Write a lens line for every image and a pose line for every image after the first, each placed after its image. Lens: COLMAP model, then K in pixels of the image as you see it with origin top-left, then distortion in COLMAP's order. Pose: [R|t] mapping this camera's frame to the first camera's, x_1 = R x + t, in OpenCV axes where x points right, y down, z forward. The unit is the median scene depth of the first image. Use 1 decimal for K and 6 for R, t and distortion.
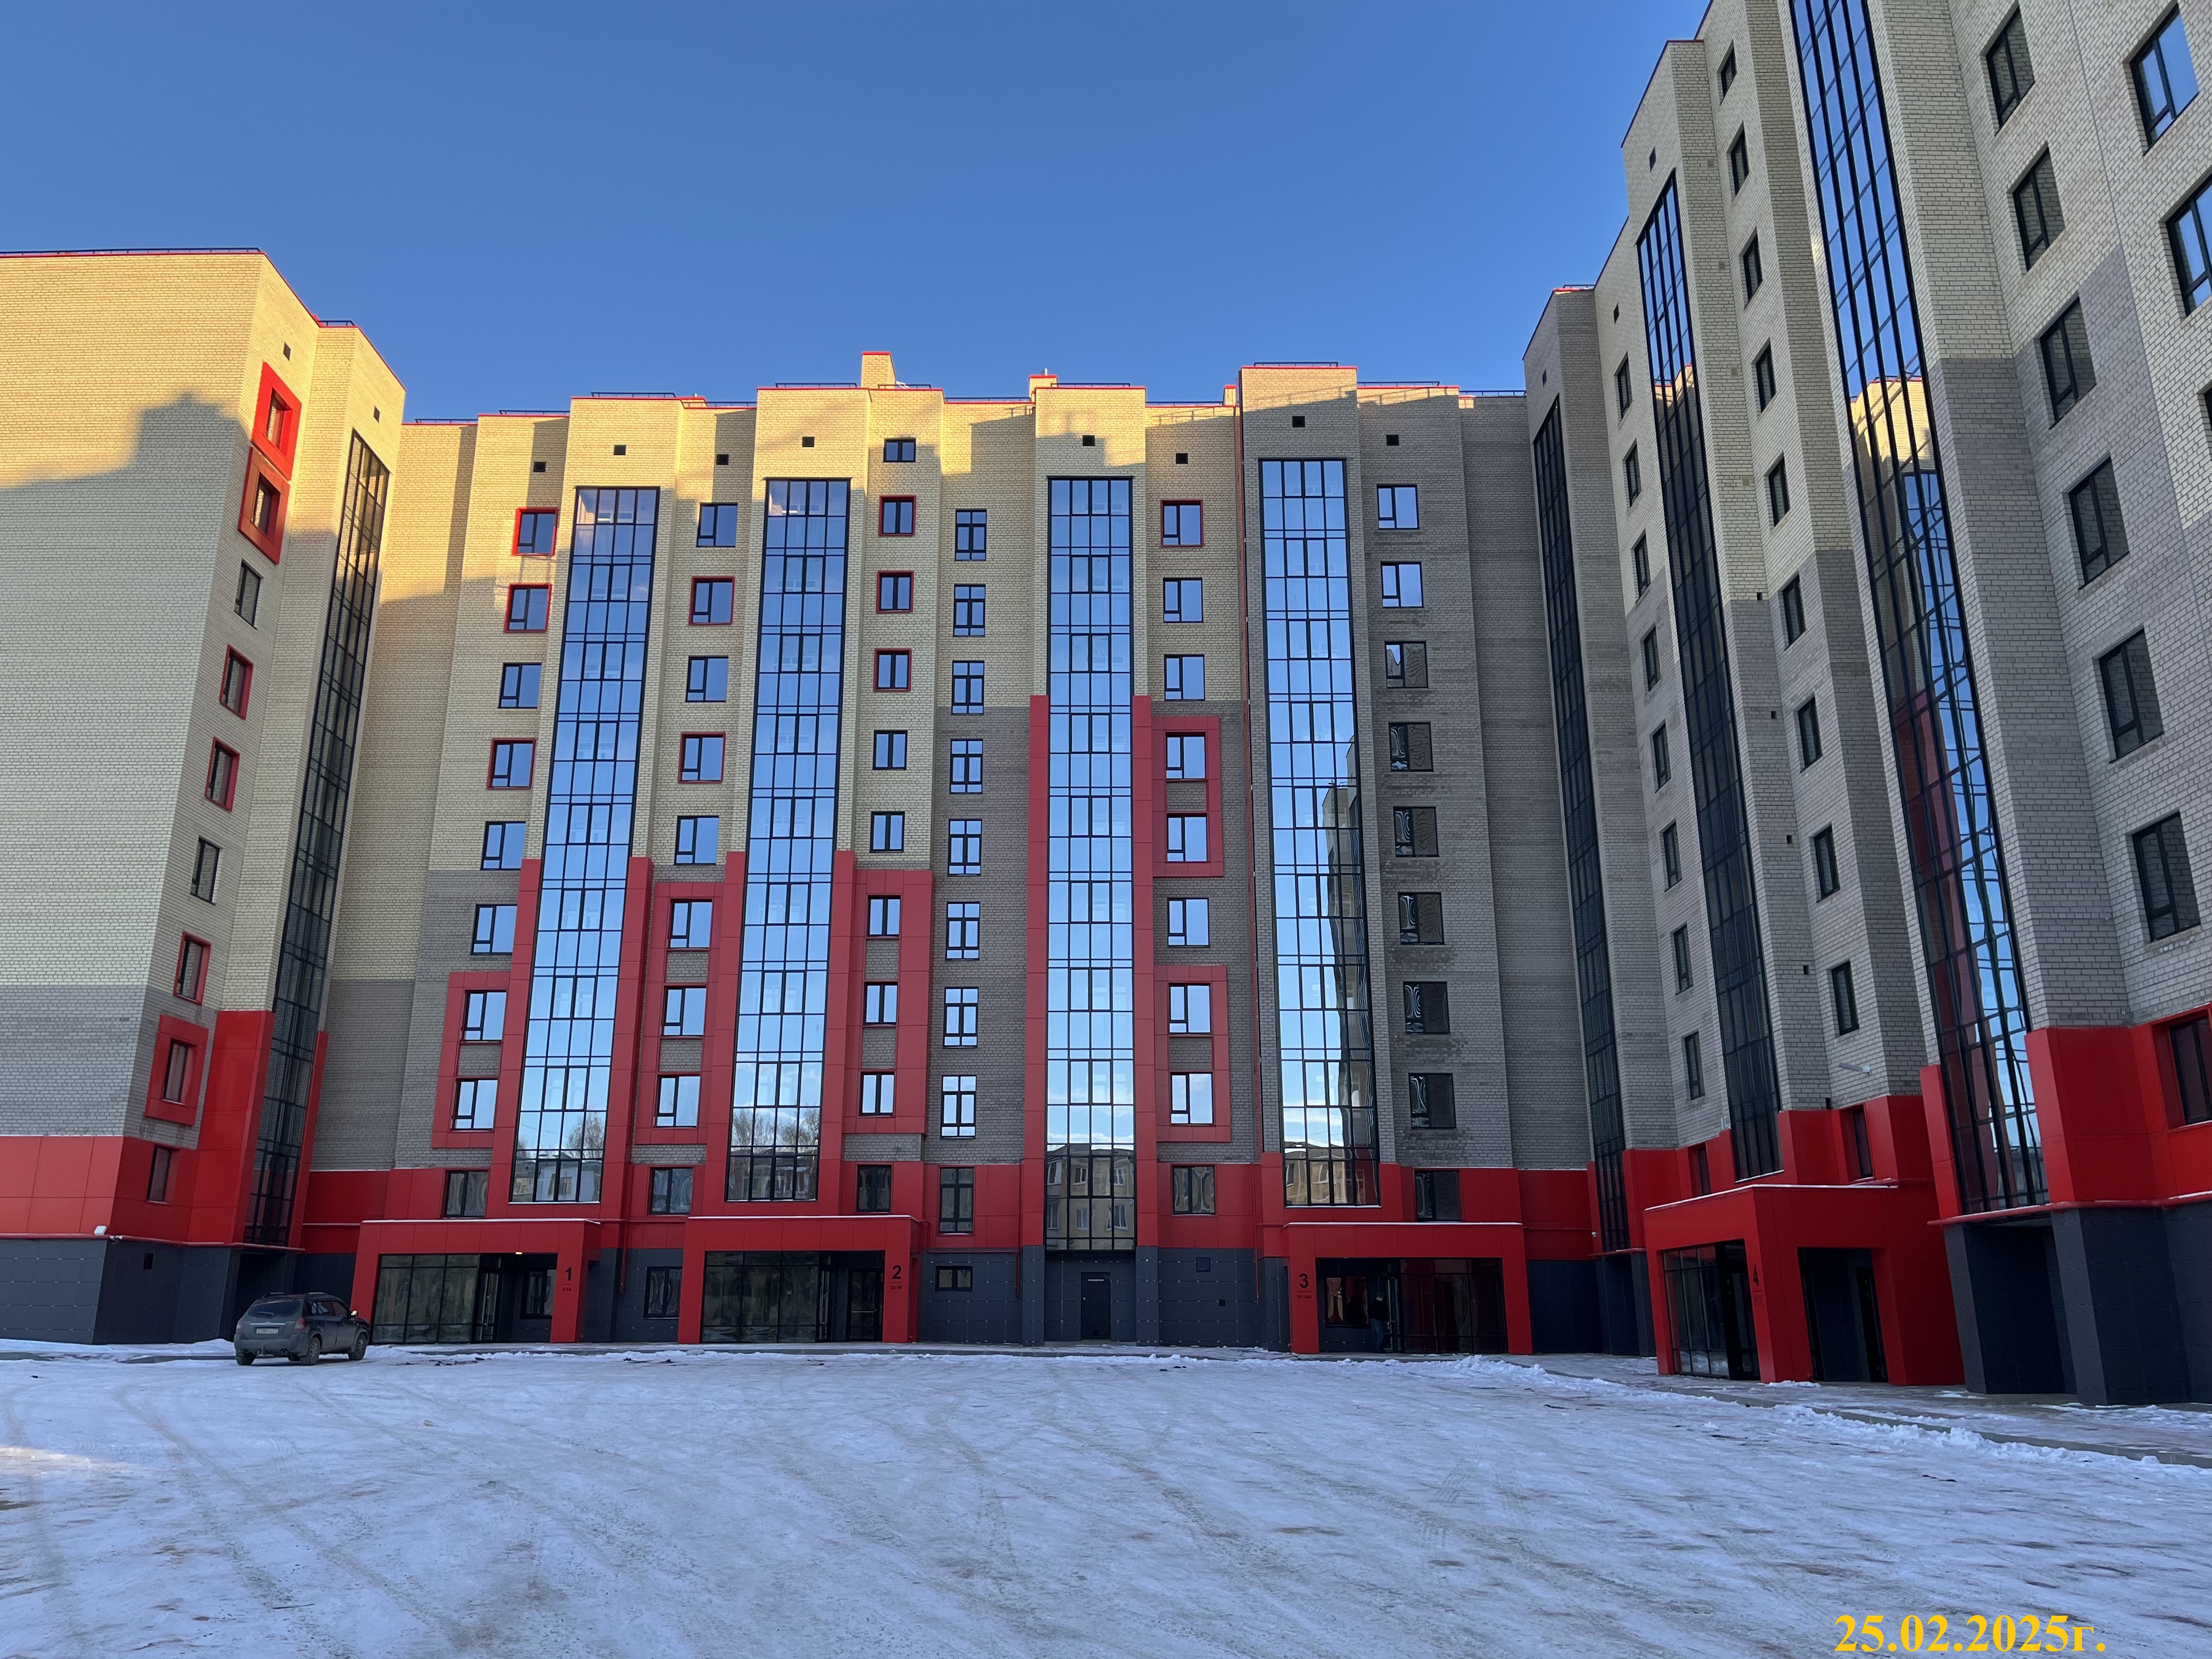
lens RADIAL K [[1667.8, 0, 1093.8], [0, 1667.8, 839.9], [0, 0, 1]] dist [0.066727, -0.078215]
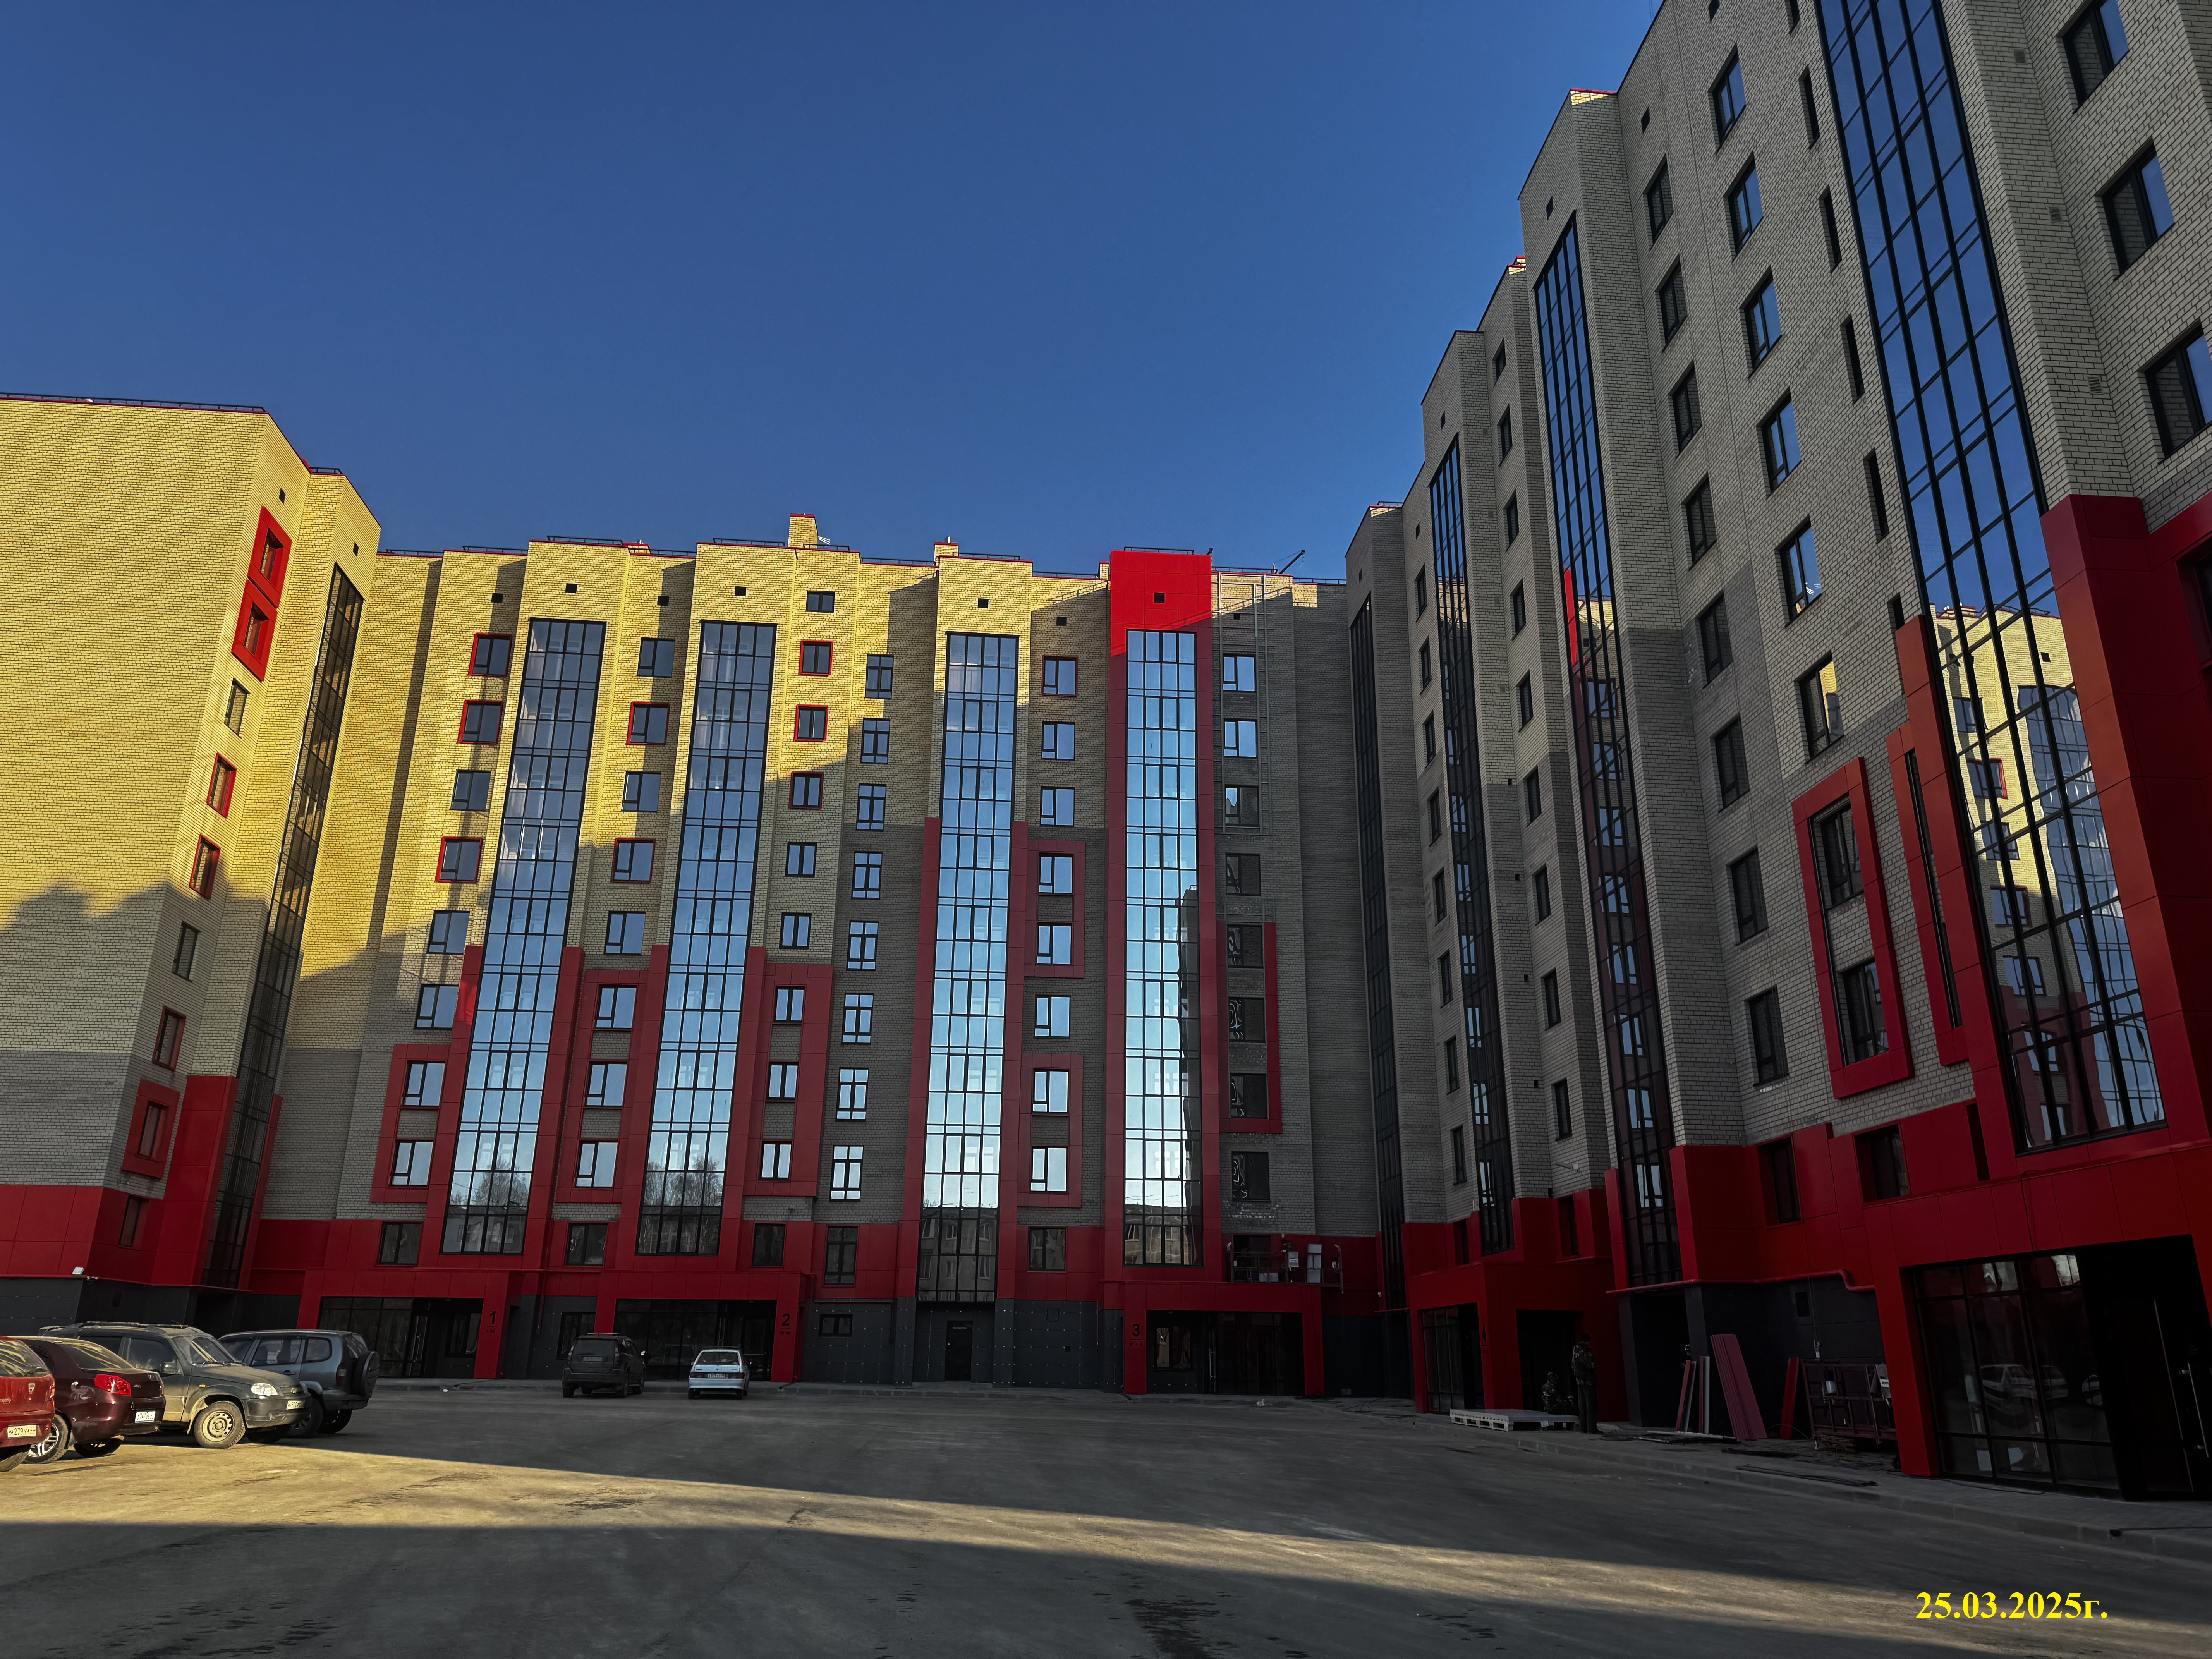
lens RADIAL K [[1545.6, 0, 1103.3], [0, 1545.6, 835.0], [0, 0, 1]] dist [0.077482, -0.093082]
pose [[0.996100, 0.038945, 0.079174, 0.001544], [-0.035034, 0.998124, -0.050203, -0.026211], [-0.080981, 0.047234, 0.995596, -0.094133]]
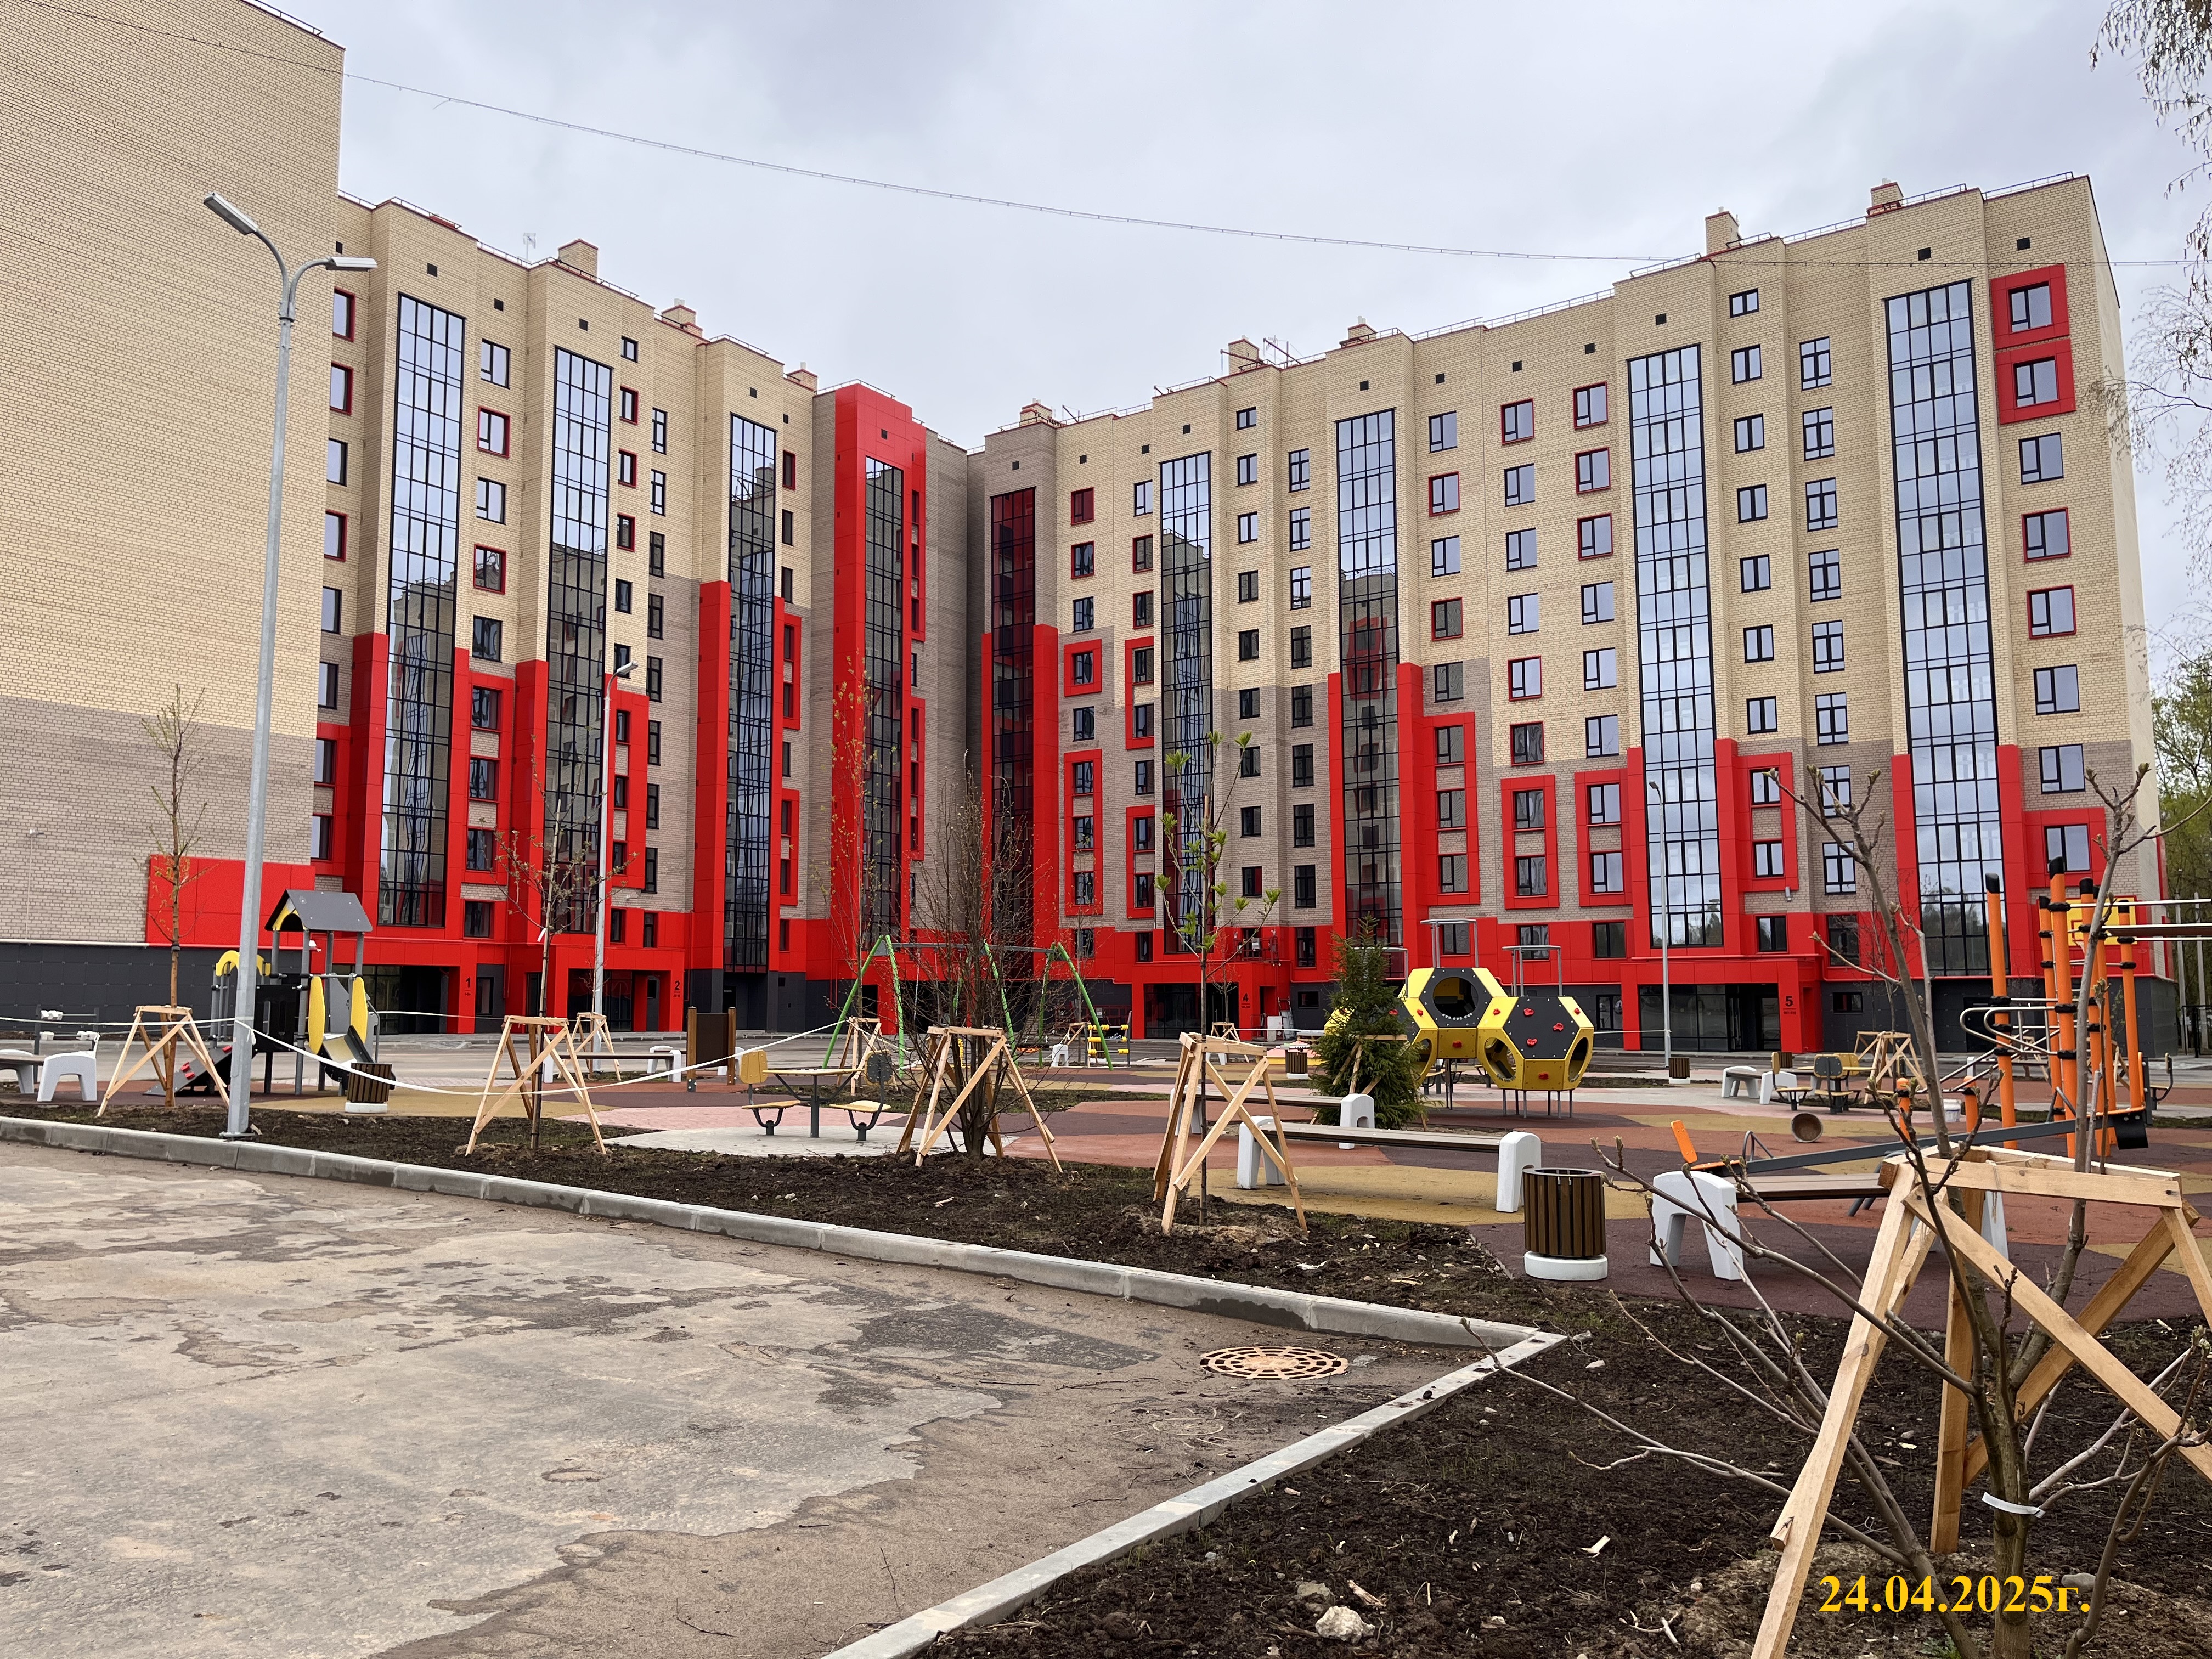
lens RADIAL K [[1667.8, 0, 1090.6], [0, 1667.8, 837.6], [0, 0, 1]] dist [0.066727, -0.078215]
pose [[0.574239, 0.085387, 0.814223, -1.030296], [-0.227055, 0.972142, 0.058185, -0.032102], [-0.786572, -0.218286, 0.577630, -0.092981]]
